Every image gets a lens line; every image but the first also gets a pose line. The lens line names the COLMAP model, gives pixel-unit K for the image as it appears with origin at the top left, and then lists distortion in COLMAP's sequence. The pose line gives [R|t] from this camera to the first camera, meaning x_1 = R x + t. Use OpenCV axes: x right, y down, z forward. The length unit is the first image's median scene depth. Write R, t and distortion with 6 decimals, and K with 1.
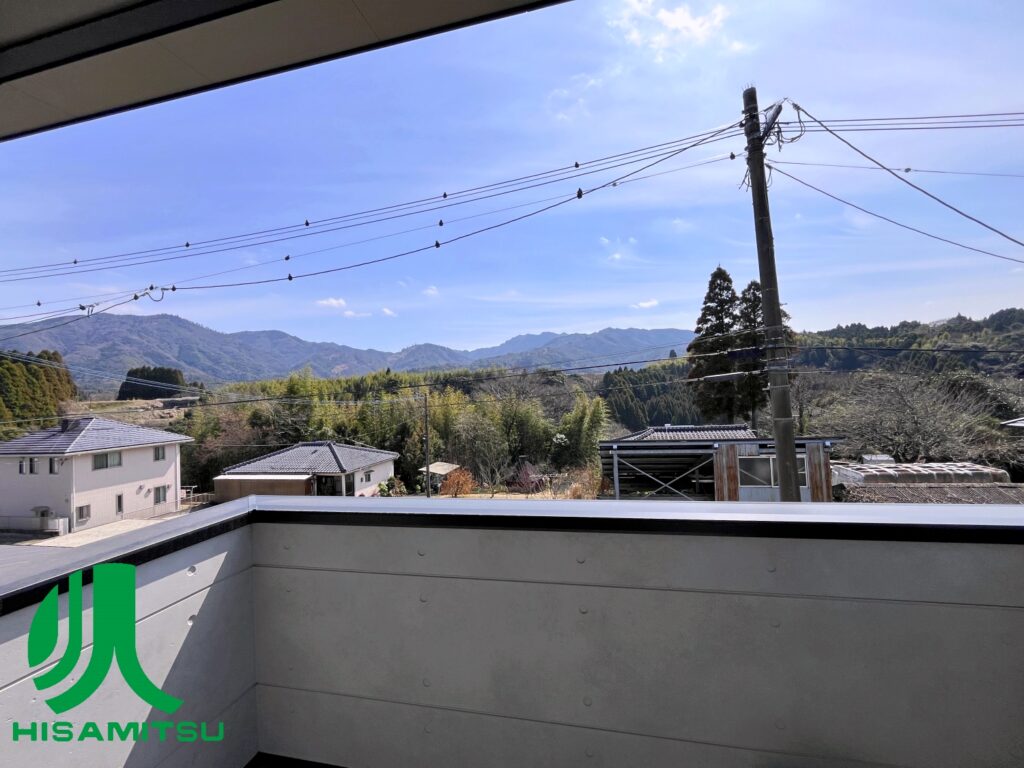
lens RADIAL K [[419.3, 0, 510.8], [0, 419.3, 385.8], [0, 0, 1]] dist [-0.001347, 0.000644]
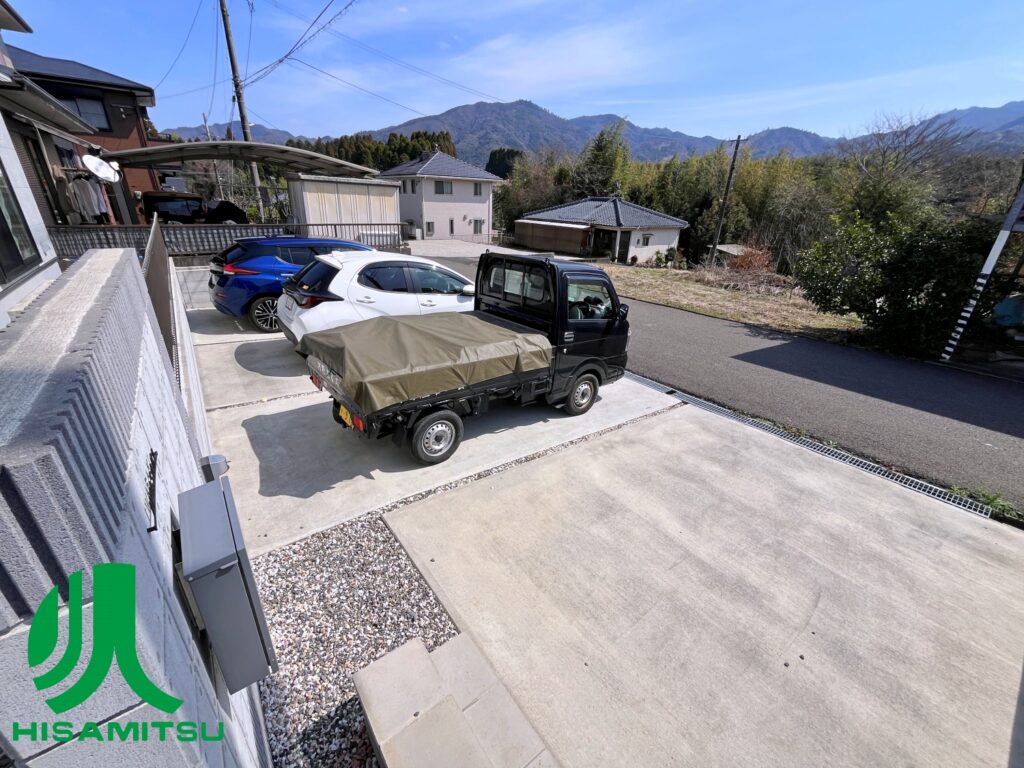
lens RADIAL K [[419.3, 0, 511.8], [0, 419.3, 381.1], [0, 0, 1]] dist [-0.001347, 0.000644]
pose [[0.761026, 0.321517, -0.563441, 0.049862], [-0.050799, 0.895410, 0.442335, 0.095635], [0.646729, -0.308006, 0.697764, 0.066538]]
